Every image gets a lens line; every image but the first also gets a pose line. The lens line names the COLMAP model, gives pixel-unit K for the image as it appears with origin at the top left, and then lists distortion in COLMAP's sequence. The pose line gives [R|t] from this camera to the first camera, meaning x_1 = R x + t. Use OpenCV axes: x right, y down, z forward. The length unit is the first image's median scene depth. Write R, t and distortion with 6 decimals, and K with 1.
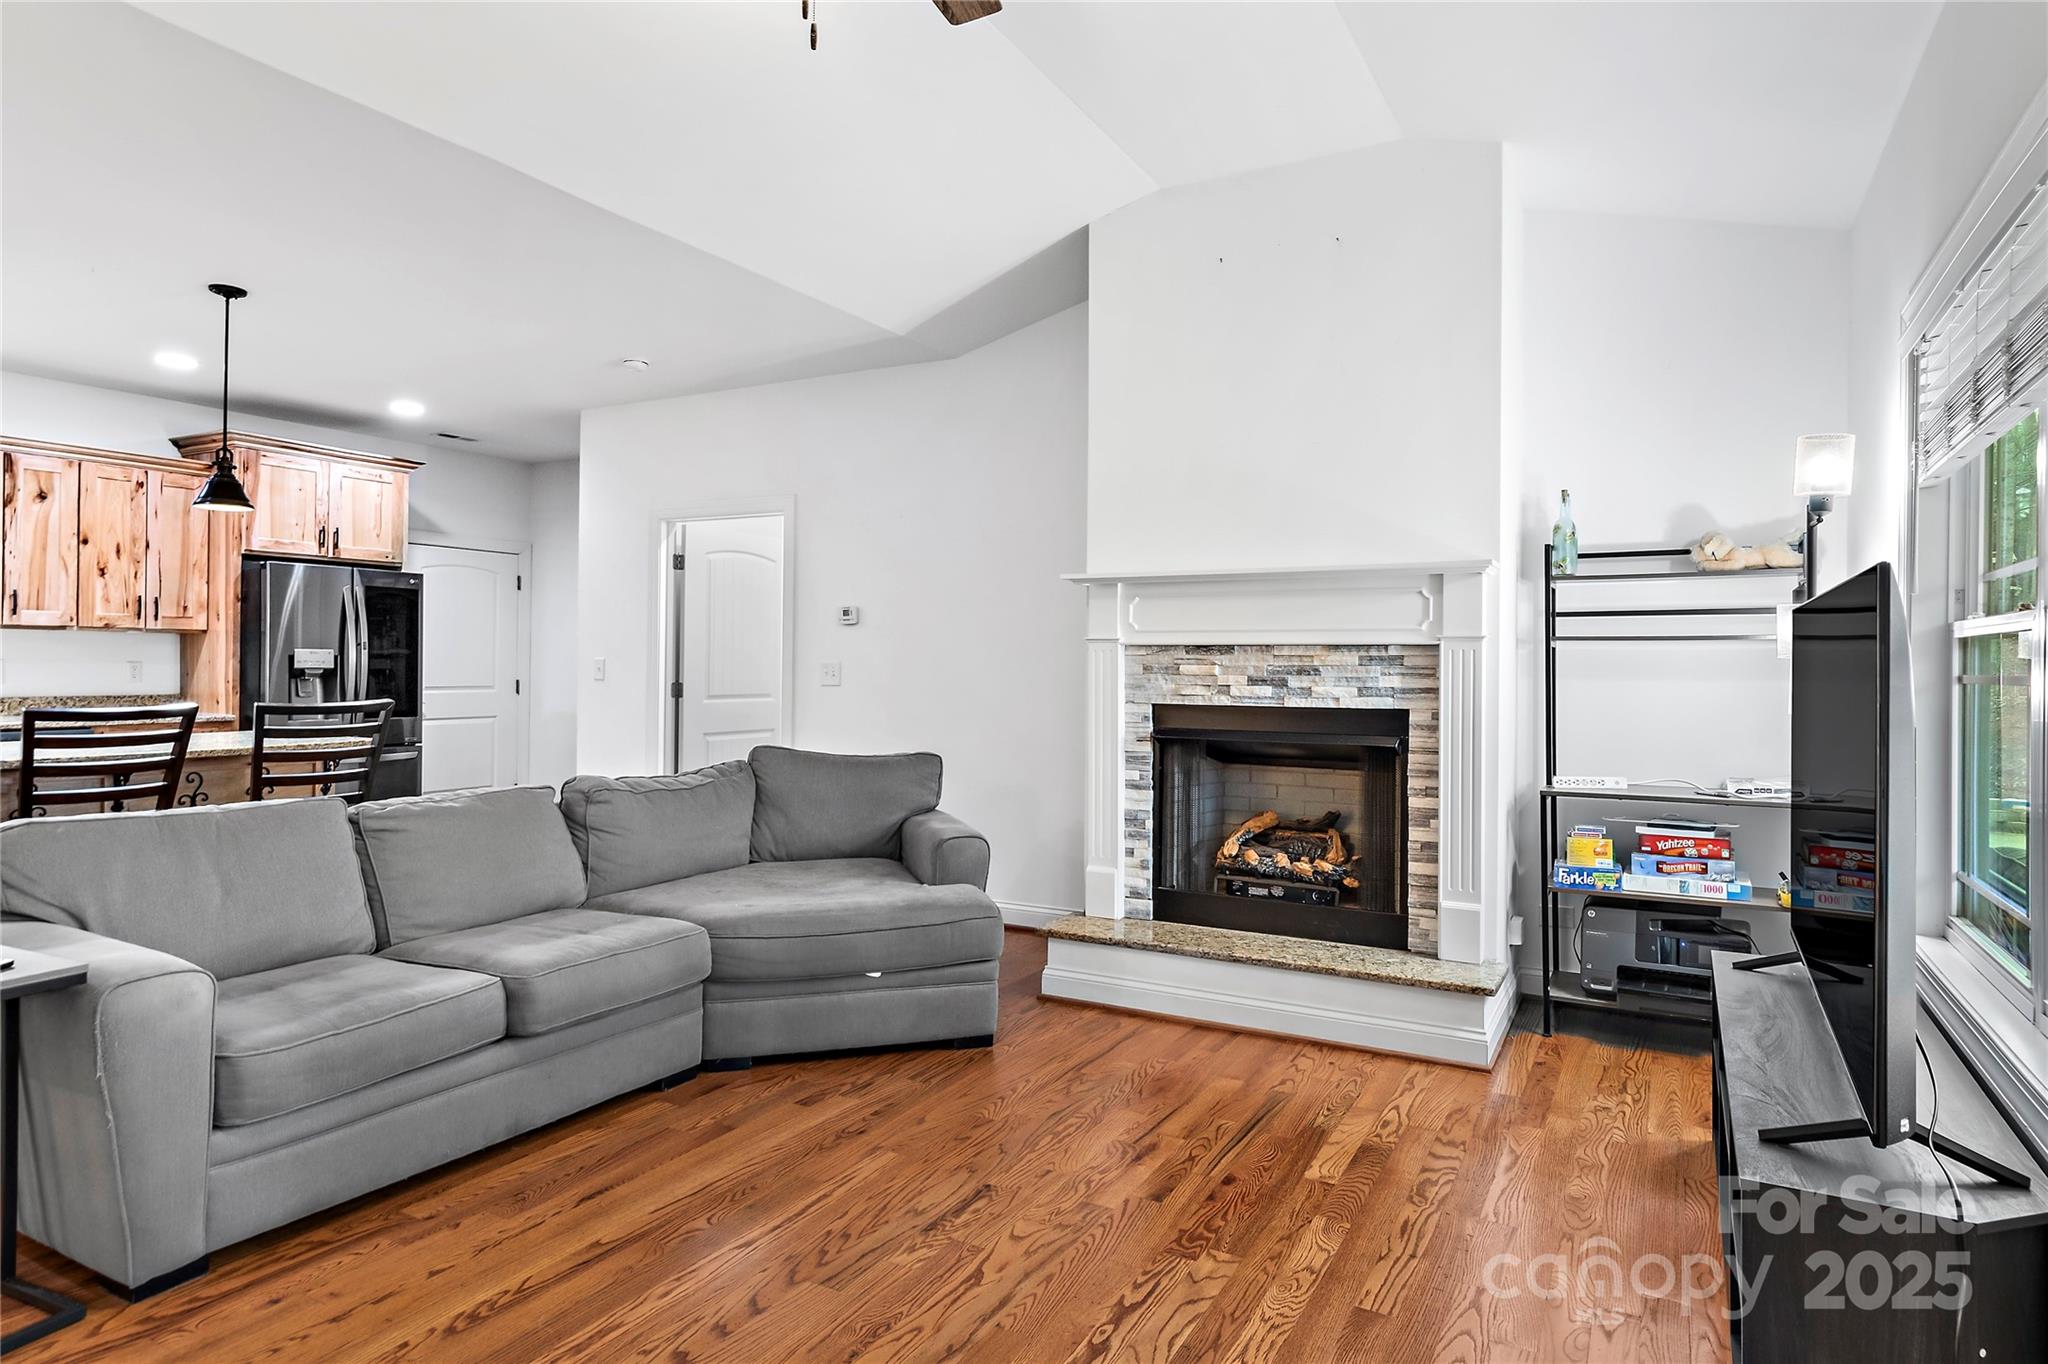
lens RADIAL K [[1123.0, 0, 1073.3], [0, 1123.0, 673.4], [0, 0, 1]] dist [0.001034, -0.003073]
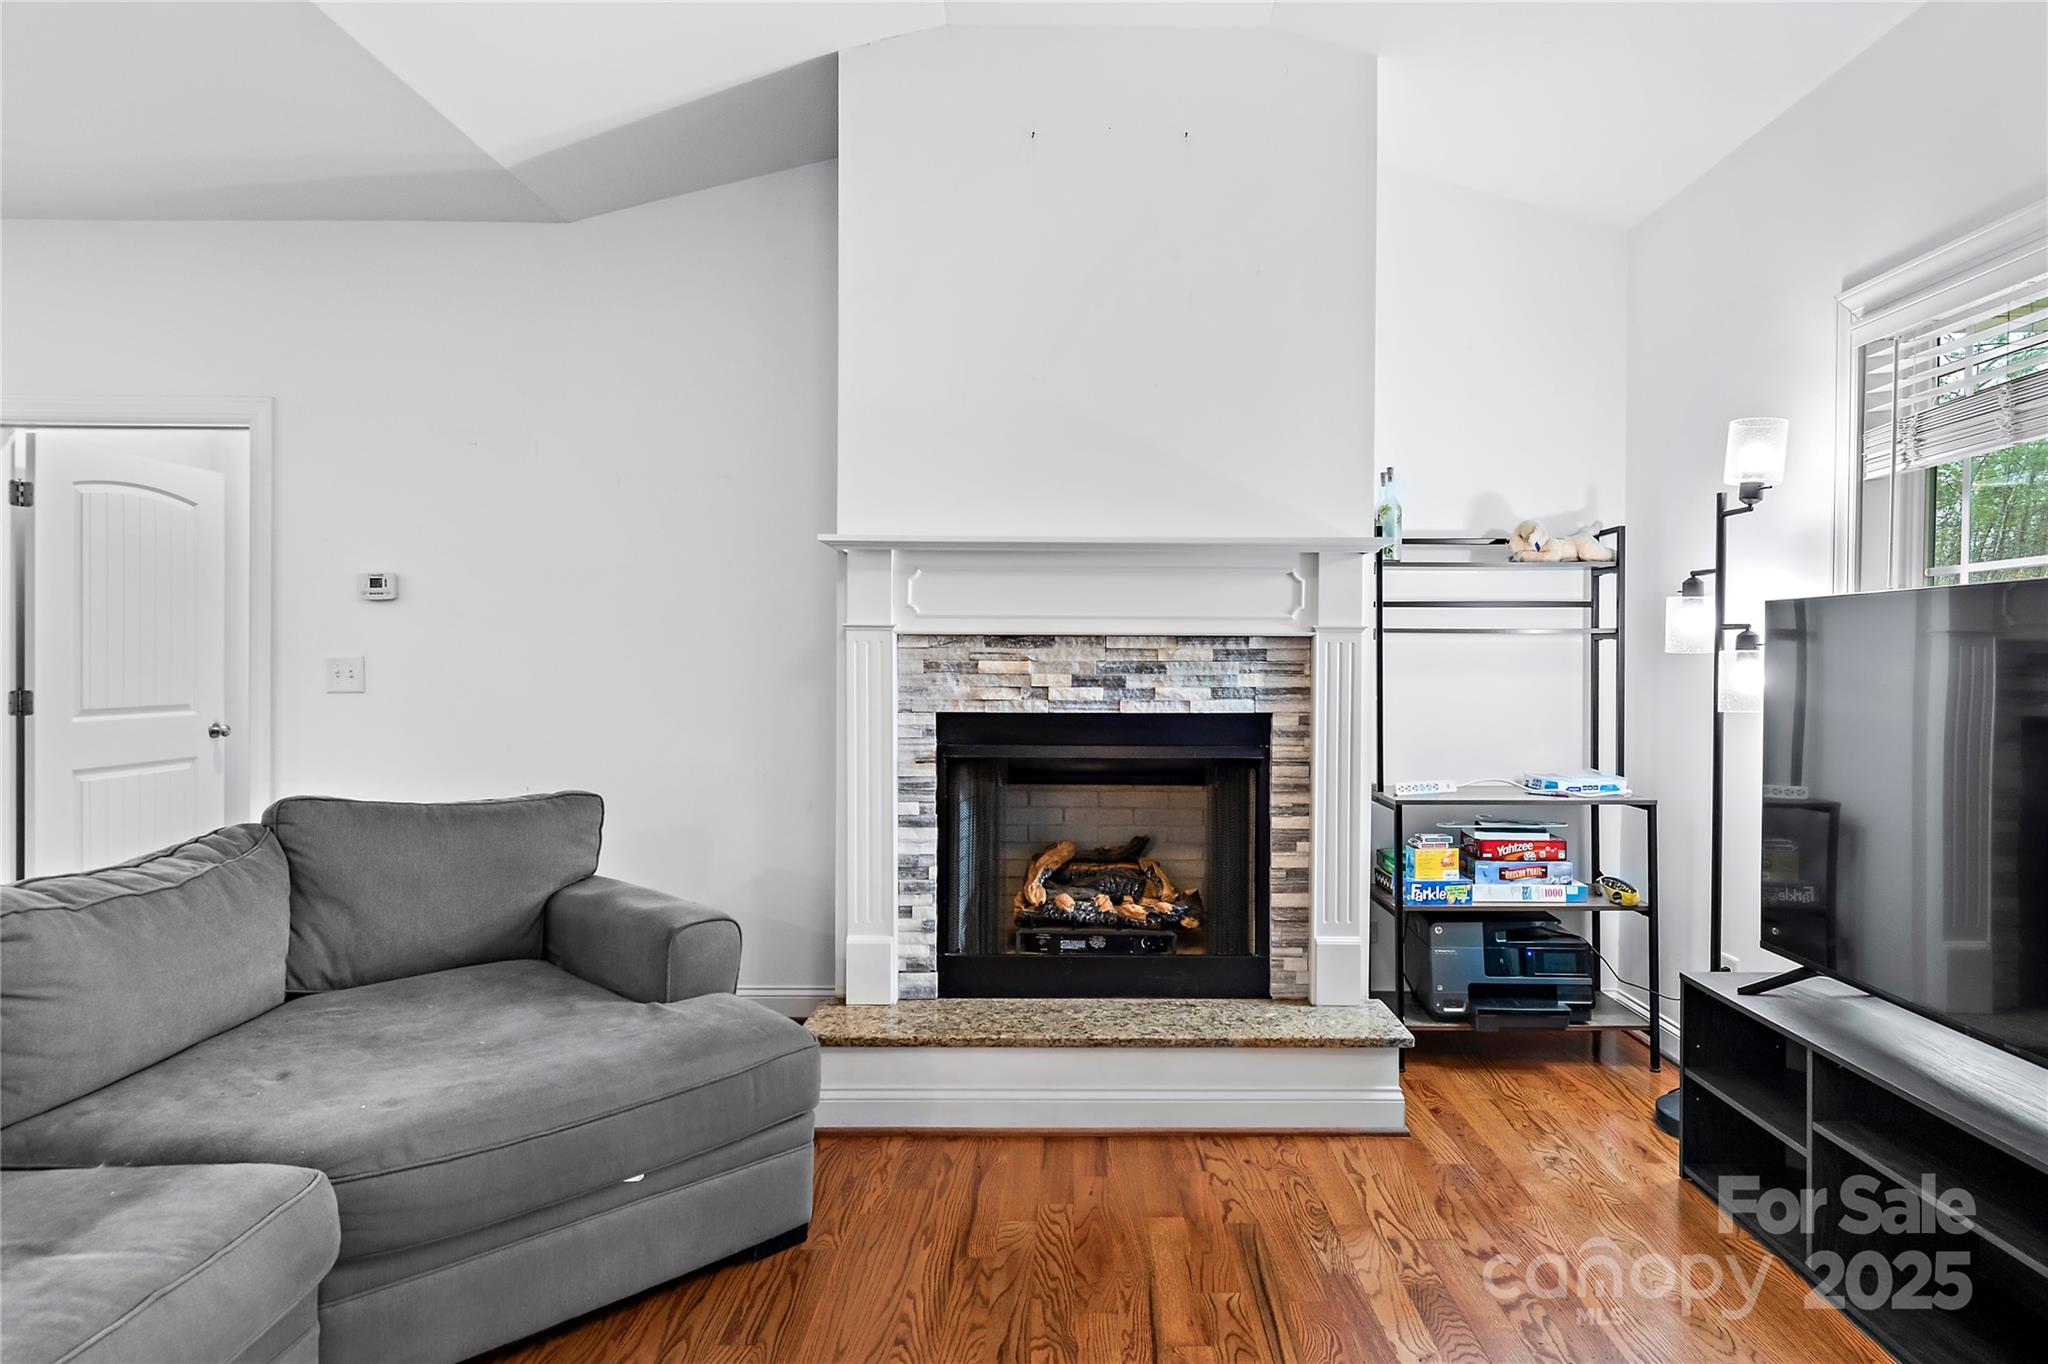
lens RADIAL K [[1123.0, 0, 1073.3], [0, 1123.0, 673.4], [0, 0, 1]] dist [0.001034, -0.003073]
pose [[0.881810, -0.009122, 0.471516, -0.218923], [0.005457, 0.999943, 0.009139, -0.005946], [-0.471573, -0.005486, 0.881810, 0.312546]]
